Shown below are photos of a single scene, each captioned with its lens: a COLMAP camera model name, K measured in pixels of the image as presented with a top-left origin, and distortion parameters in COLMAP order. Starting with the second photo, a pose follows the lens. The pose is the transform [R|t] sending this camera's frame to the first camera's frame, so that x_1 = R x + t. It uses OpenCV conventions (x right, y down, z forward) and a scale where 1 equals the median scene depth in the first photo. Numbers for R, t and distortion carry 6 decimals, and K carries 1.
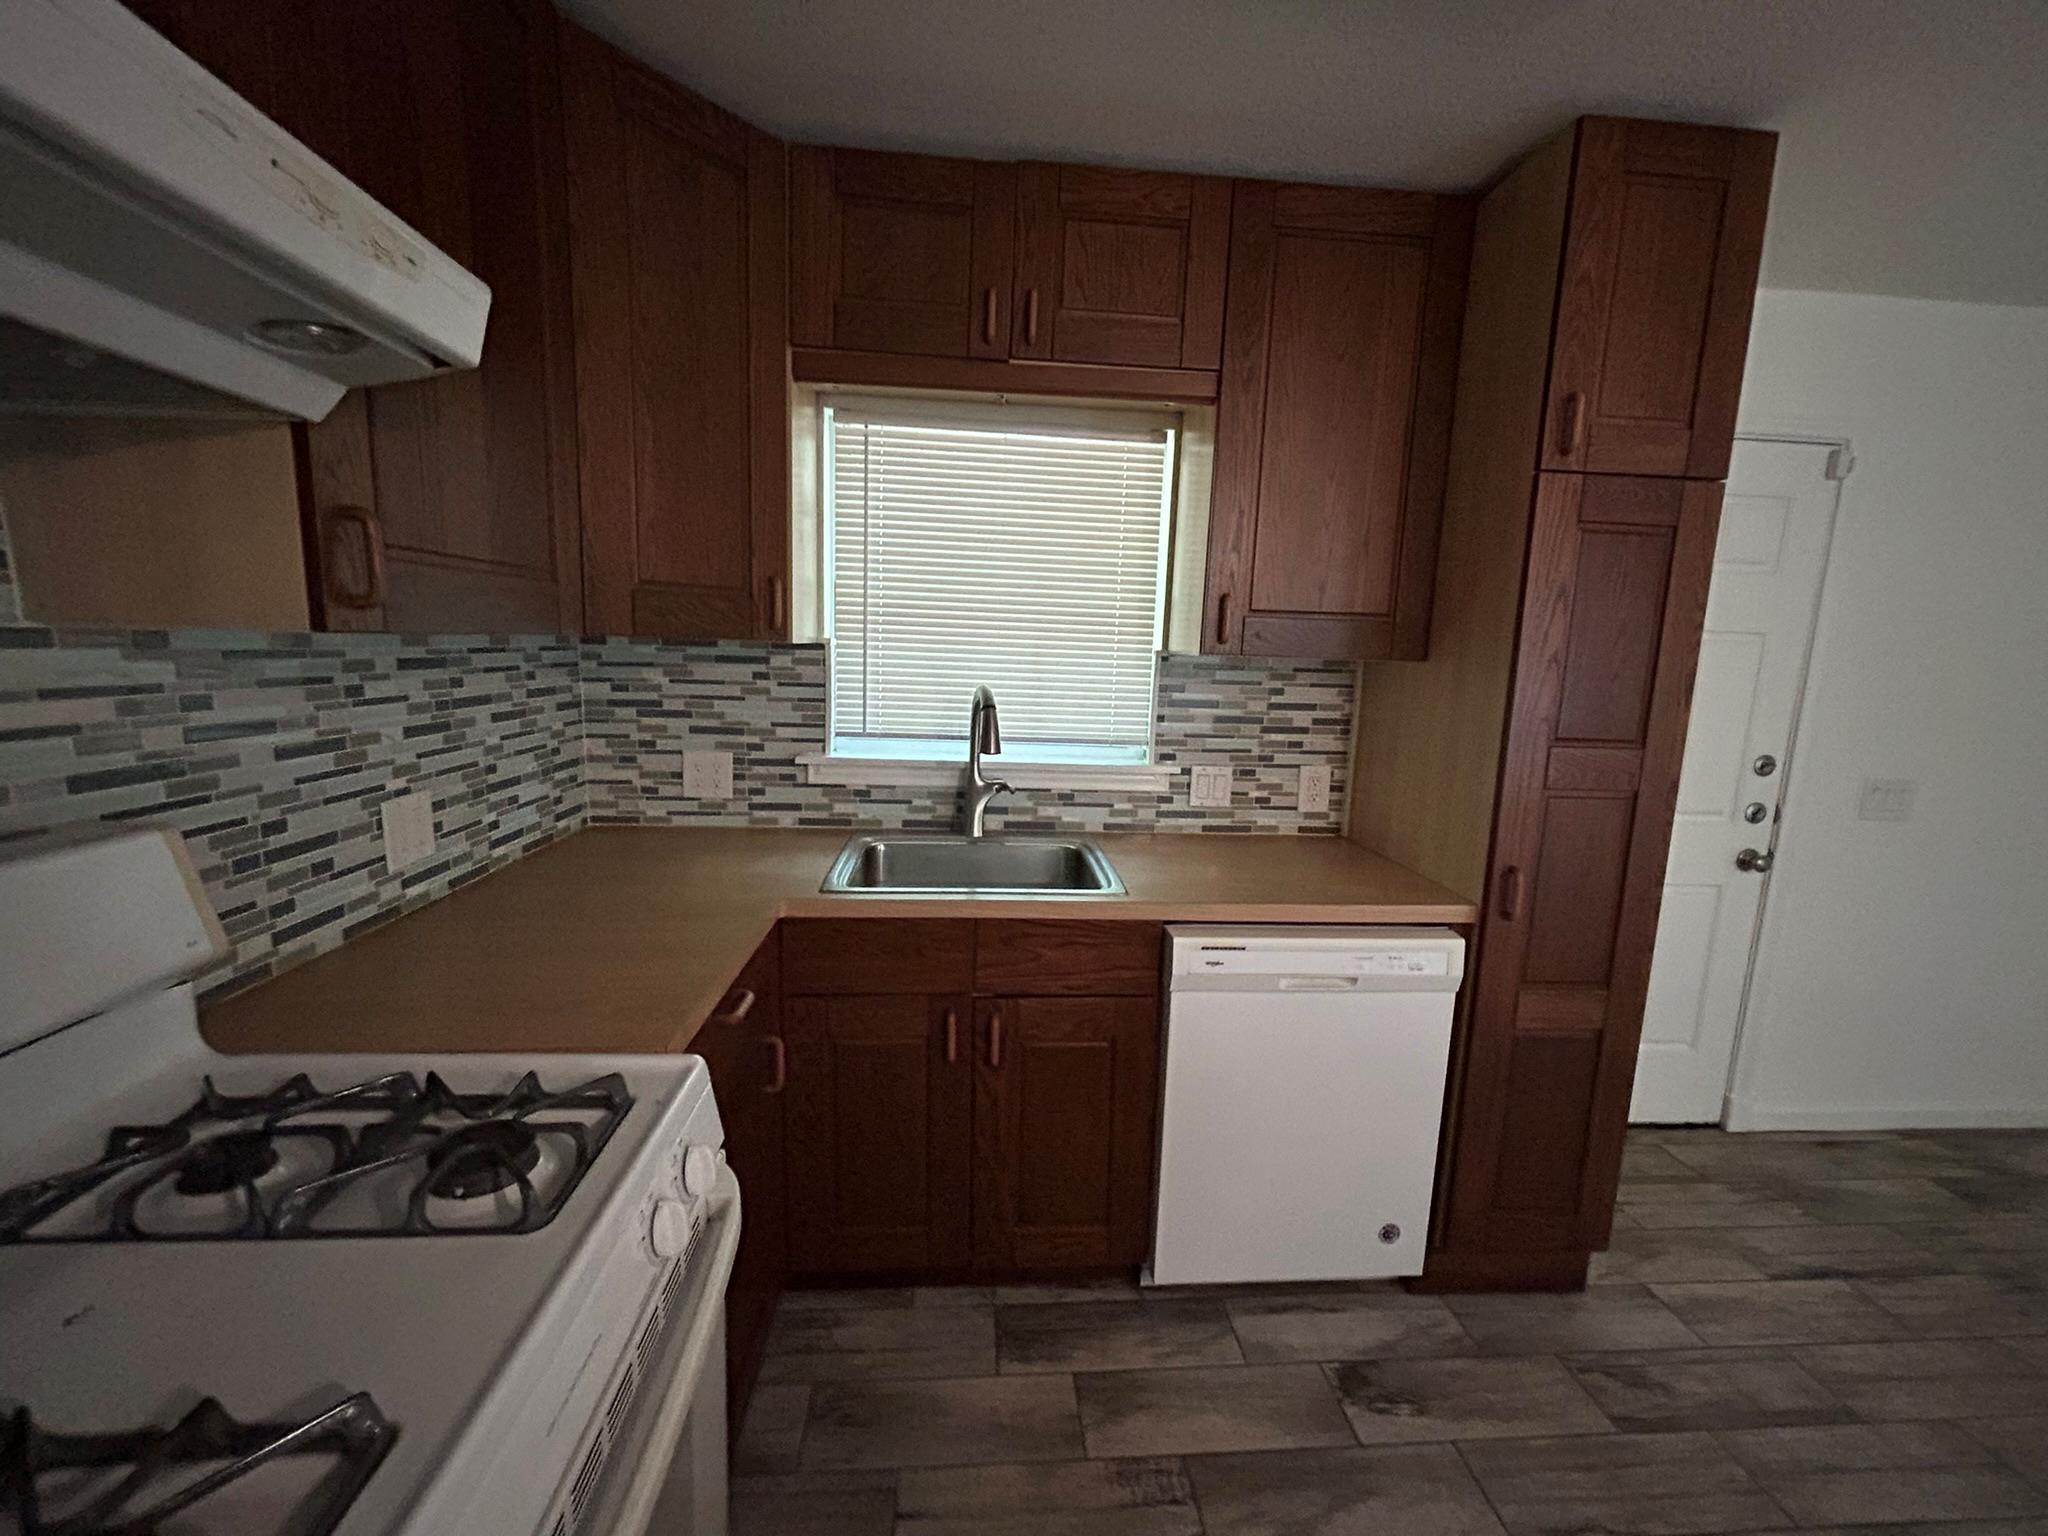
lens RADIAL K [[830.0, 0, 1030.2], [0, 830.0, 768.7], [0, 0, 1]] dist [0.000167, 0.000330]
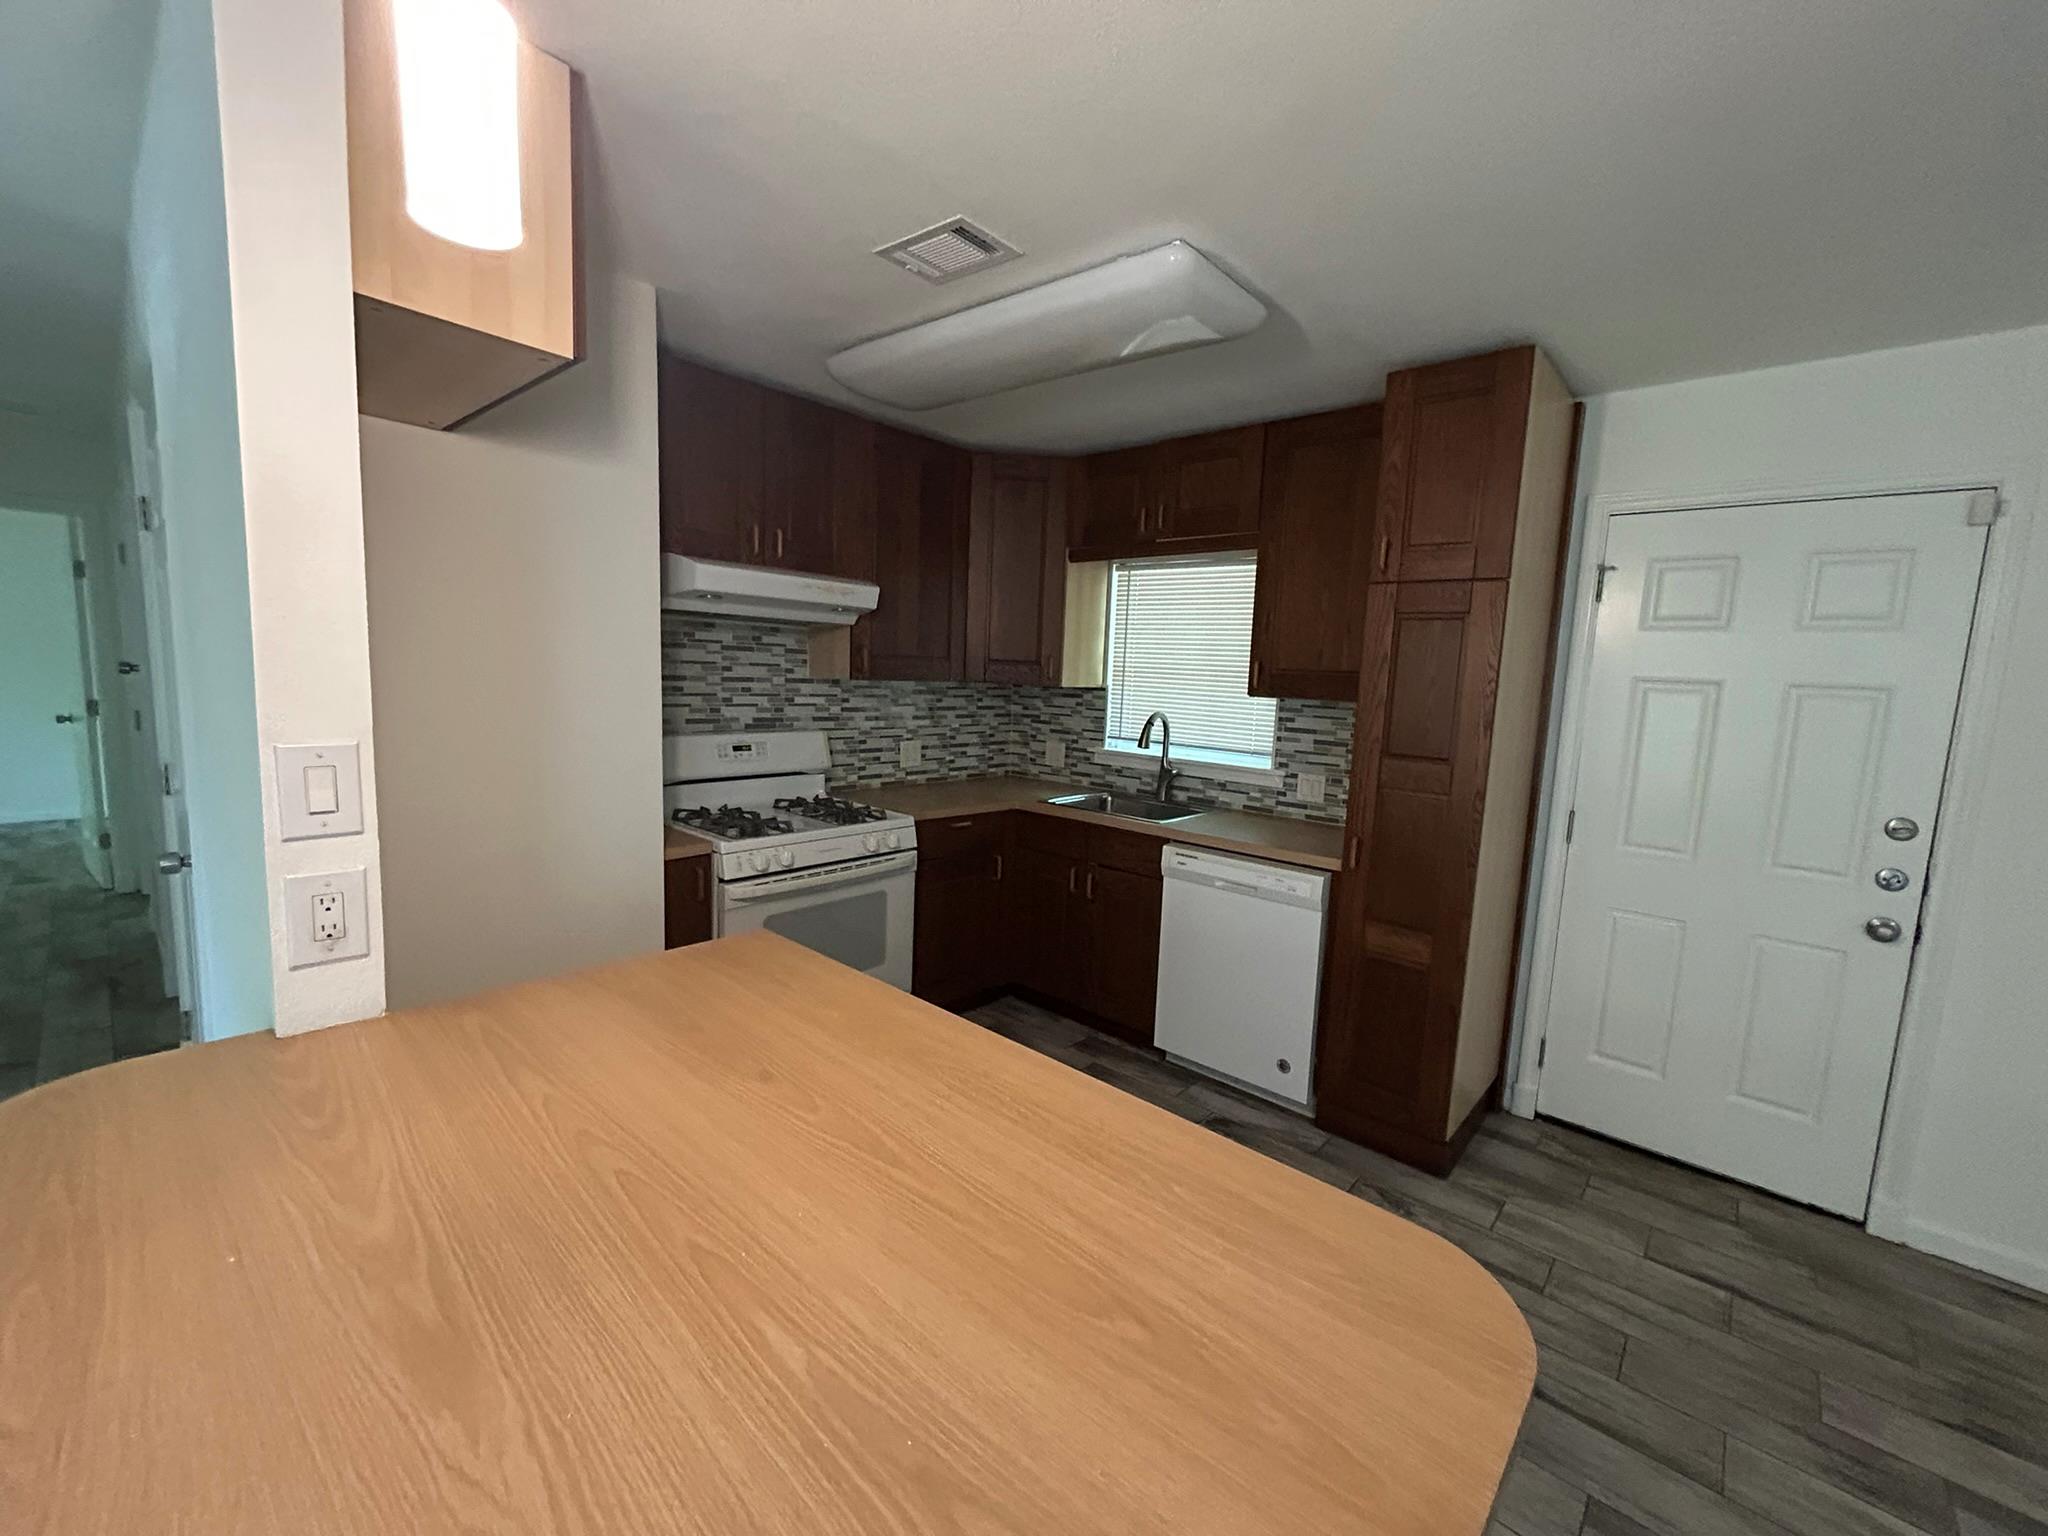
lens RADIAL K [[830.0, 0, 1030.2], [0, 830.0, 768.7], [0, 0, 1]] dist [0.000167, 0.000330]
pose [[0.693602, 0.080506, -0.715846, 0.999989], [-0.124306, 0.992204, -0.008857, 0.067837], [0.709552, 0.095127, 0.698202, -0.408306]]
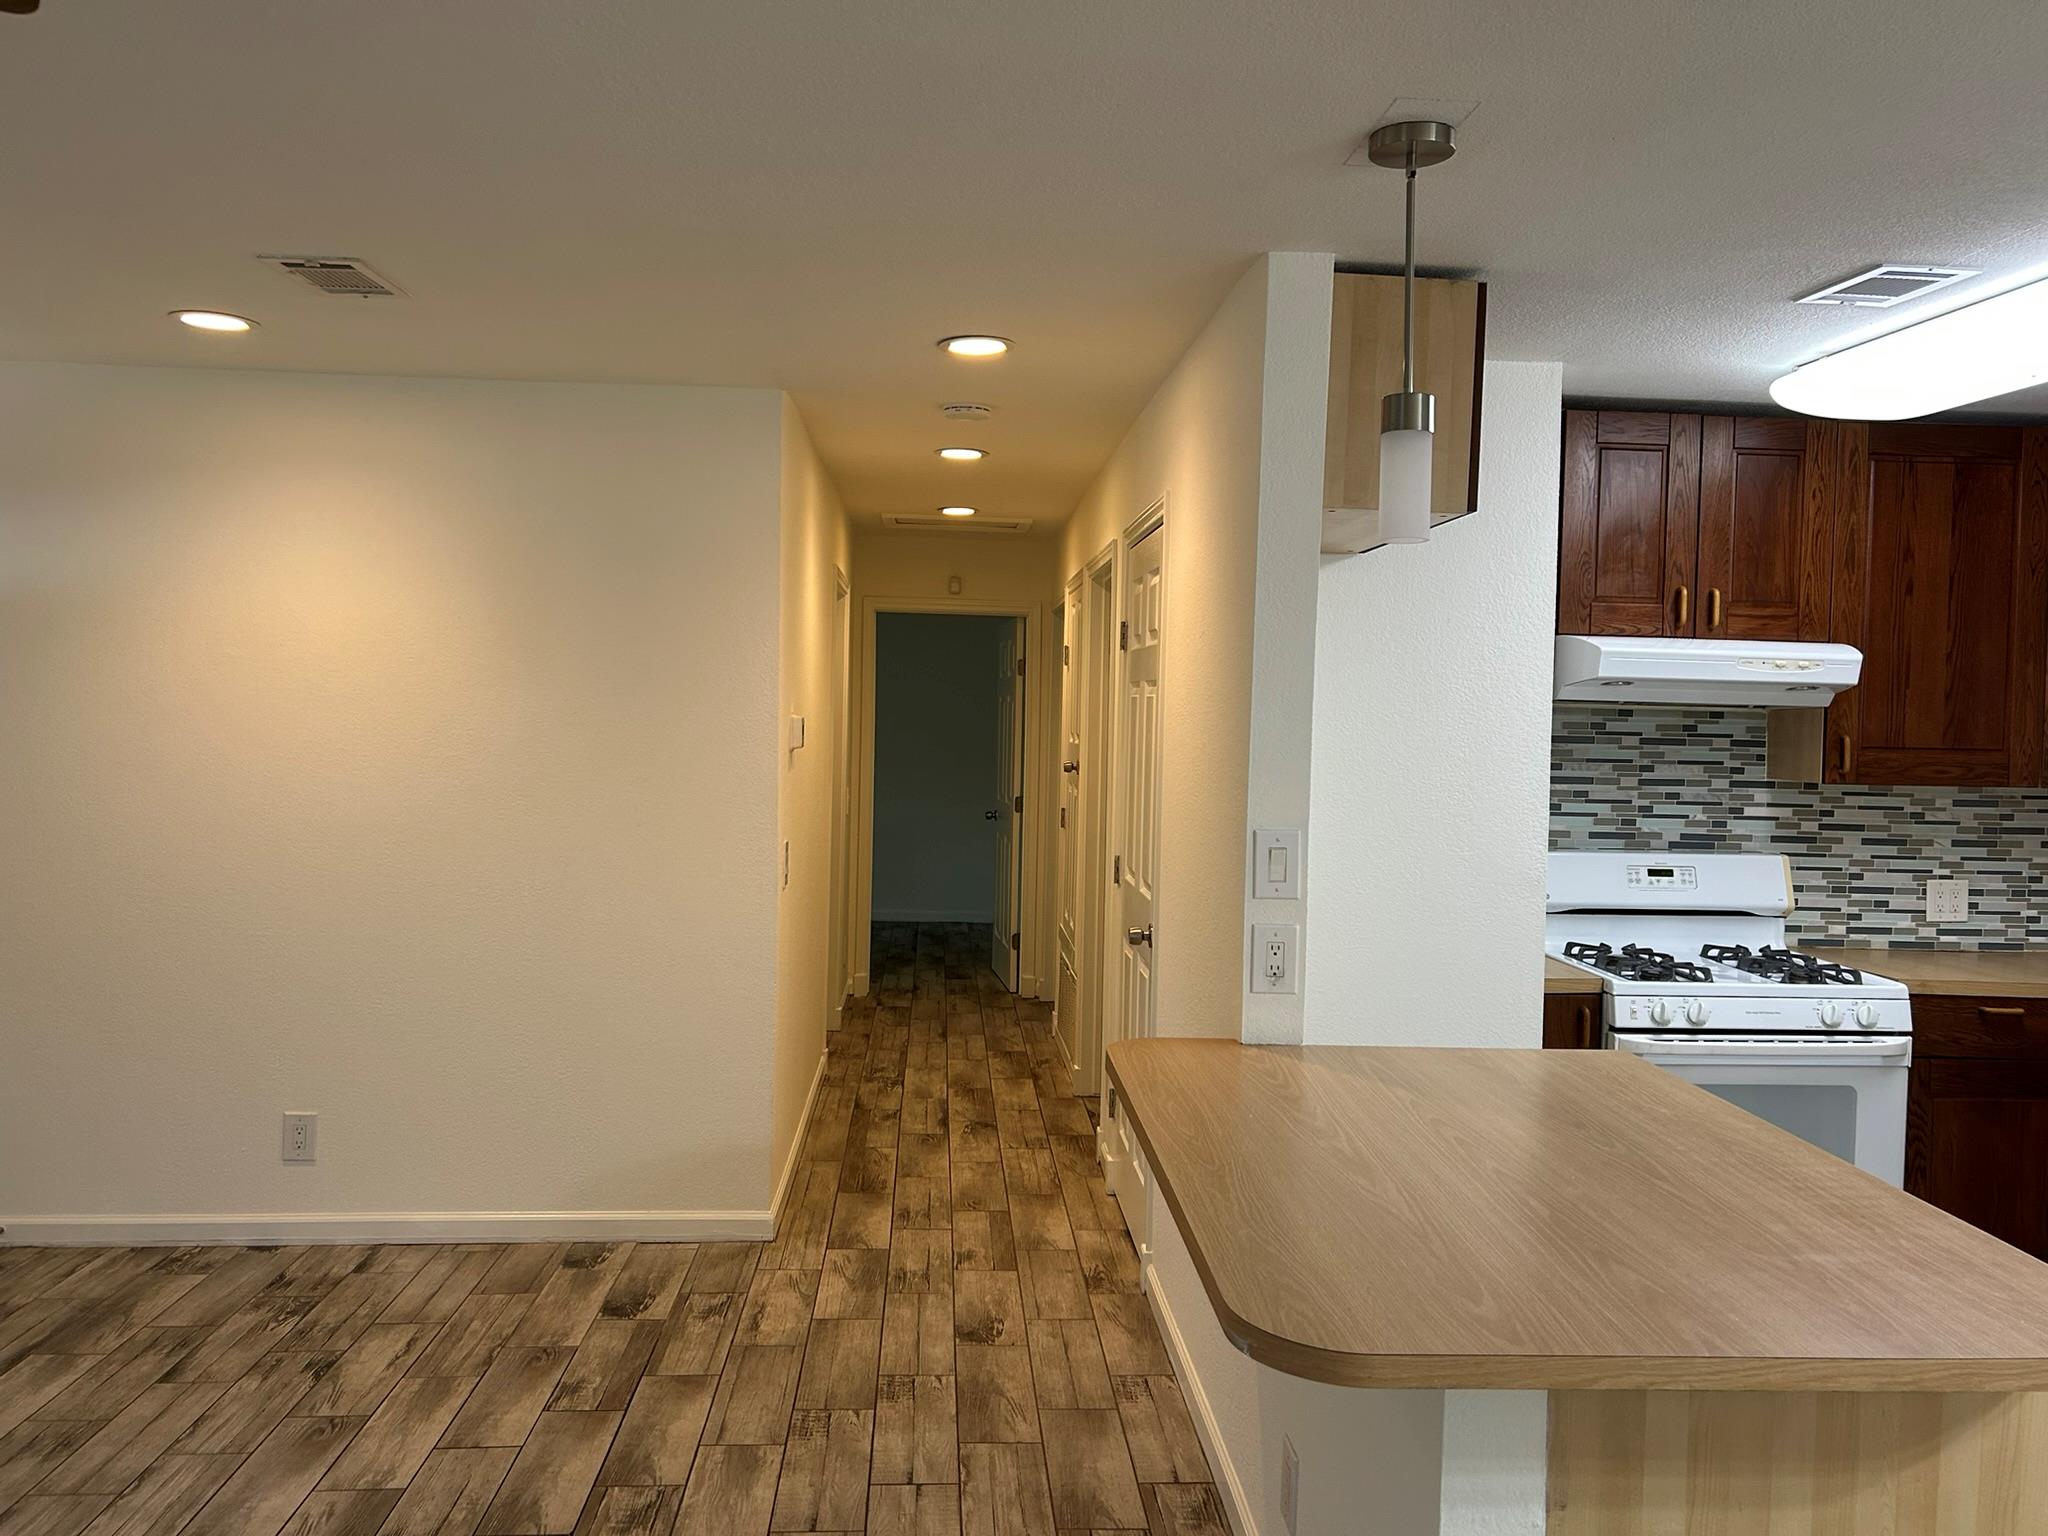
lens RADIAL K [[1549.5, 0, 1023.1], [0, 1549.5, 757.5], [0, 0, 1]] dist [0.007617, 0.004732]
pose [[-0.020713, -0.005859, -0.999768, 1.702546], [-0.172222, 0.985056, -0.002204, 0.081827], [0.984840, 0.172136, -0.021412, -0.574810]]
